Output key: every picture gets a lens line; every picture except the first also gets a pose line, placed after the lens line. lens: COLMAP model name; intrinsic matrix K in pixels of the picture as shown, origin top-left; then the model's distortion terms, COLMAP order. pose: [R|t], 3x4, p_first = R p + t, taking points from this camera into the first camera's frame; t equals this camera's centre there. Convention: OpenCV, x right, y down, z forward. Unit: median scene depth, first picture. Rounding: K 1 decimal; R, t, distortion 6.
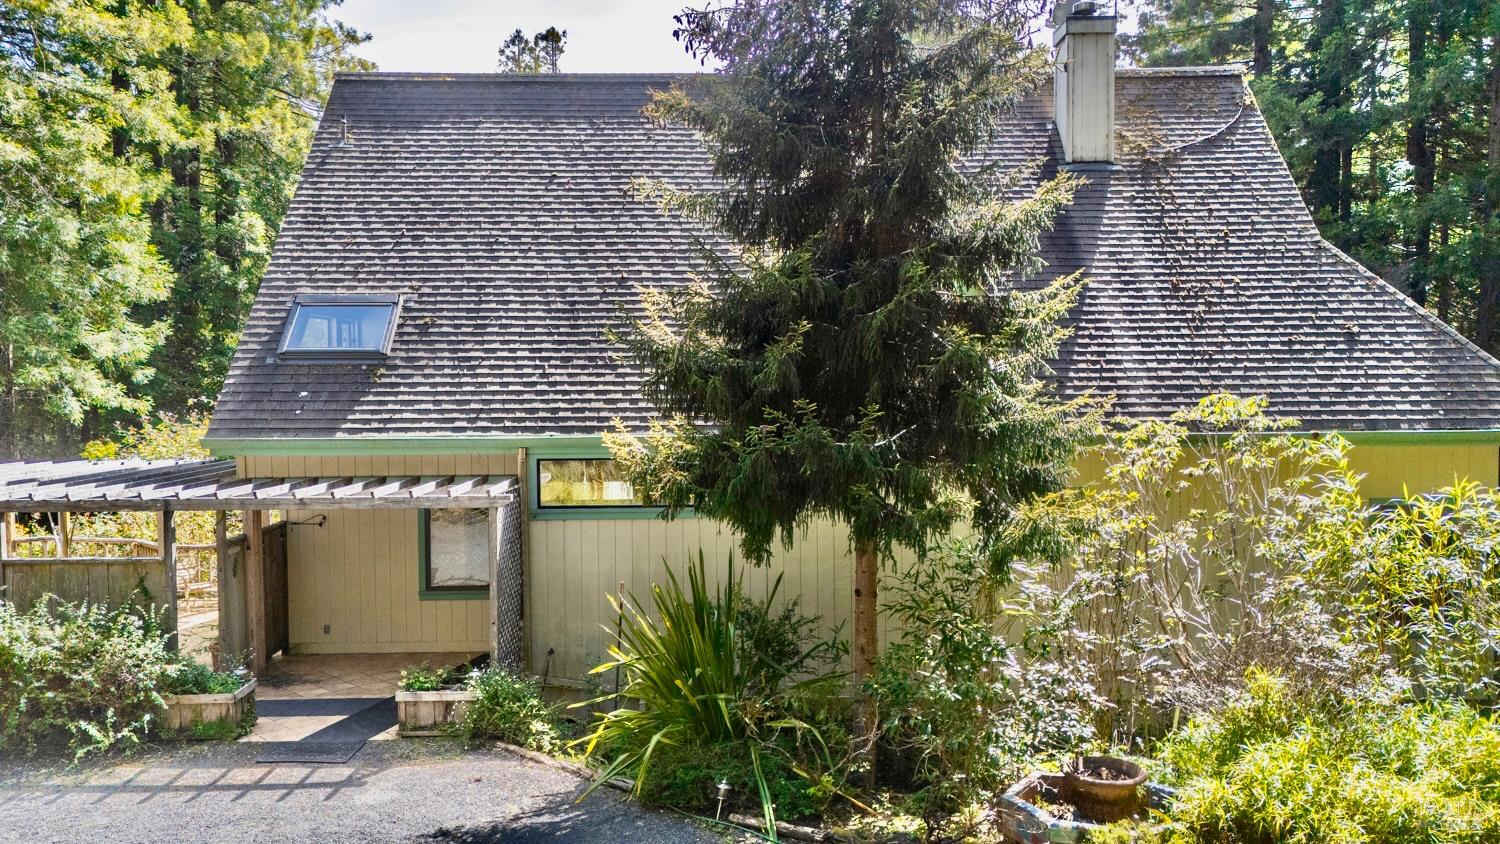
lens RADIAL K [[1089.8, 0, 748.3], [0, 1089.8, 414.0], [0, 0, 1]] dist [0.027703, -0.008460]
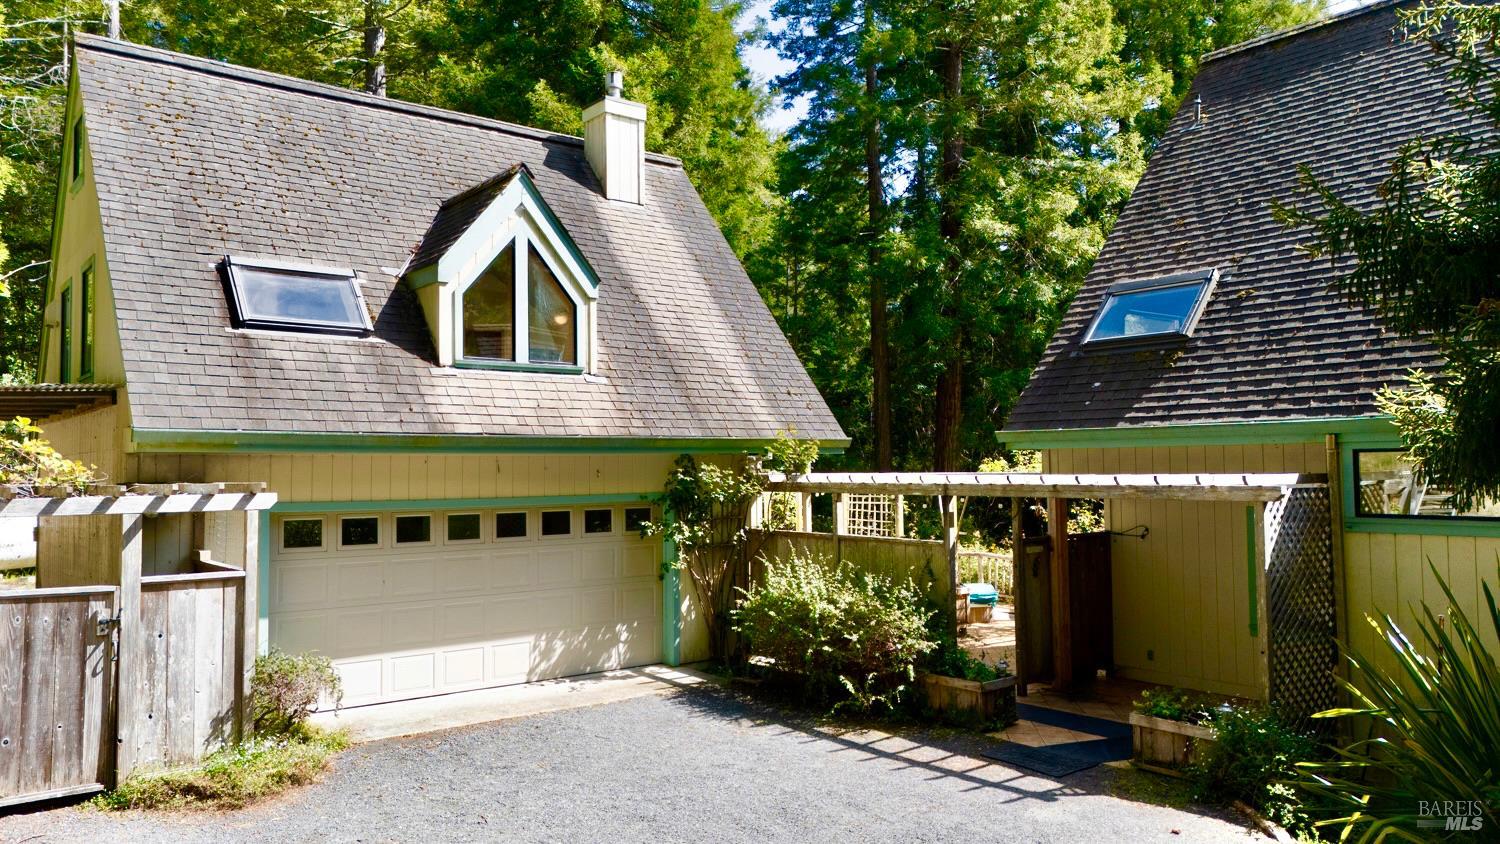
lens RADIAL K [[1089.8, 0, 747.6], [0, 1089.8, 427.8], [0, 0, 1]] dist [0.027703, -0.008460]
pose [[0.612801, -0.025882, -0.789814, 0.139678], [-0.022805, 0.998468, -0.050414, 0.070518], [0.789908, 0.048906, 0.611272, 0.202347]]
